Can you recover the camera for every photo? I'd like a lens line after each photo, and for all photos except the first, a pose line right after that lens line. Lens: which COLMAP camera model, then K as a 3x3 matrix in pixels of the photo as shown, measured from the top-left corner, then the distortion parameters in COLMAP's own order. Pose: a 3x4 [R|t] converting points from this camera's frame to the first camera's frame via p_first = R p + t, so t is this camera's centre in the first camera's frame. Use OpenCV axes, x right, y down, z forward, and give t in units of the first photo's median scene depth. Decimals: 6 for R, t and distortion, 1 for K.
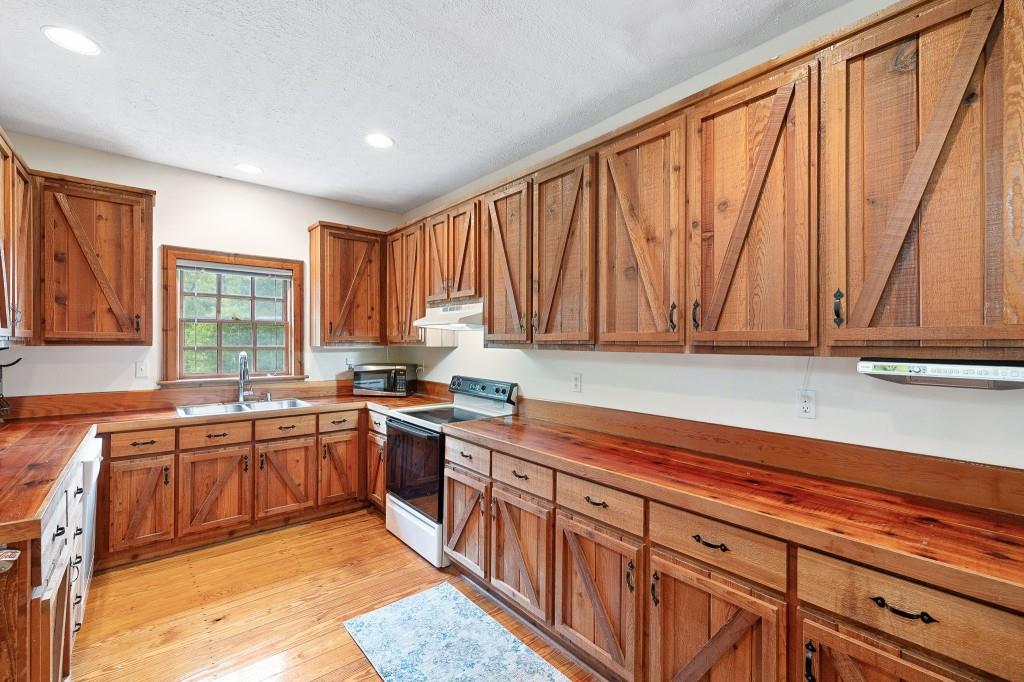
lens RADIAL K [[444.4, 0, 511.4], [0, 444.4, 342.9], [0, 0, 1]] dist [-0.001202, 0.000184]
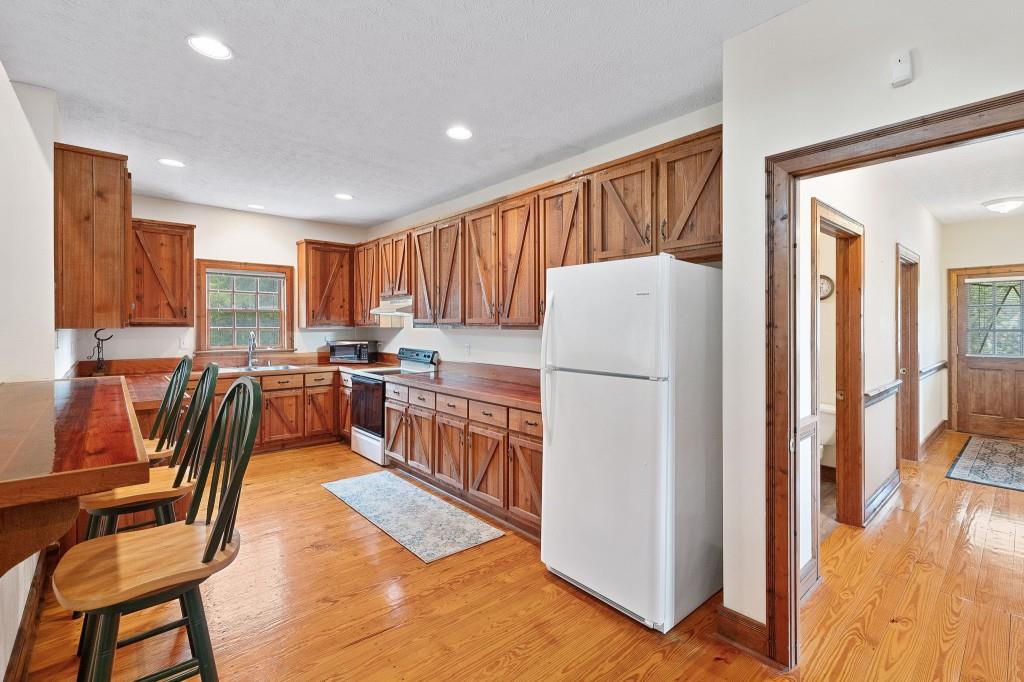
lens RADIAL K [[444.4, 0, 512.3], [0, 444.4, 325.5], [0, 0, 1]] dist [-0.001202, 0.000184]
pose [[0.999392, -0.003029, 0.034722, 0.231845], [0.003042, 0.999995, -0.000318, 0.004768], [-0.034721, 0.000424, 0.999397, -0.568787]]
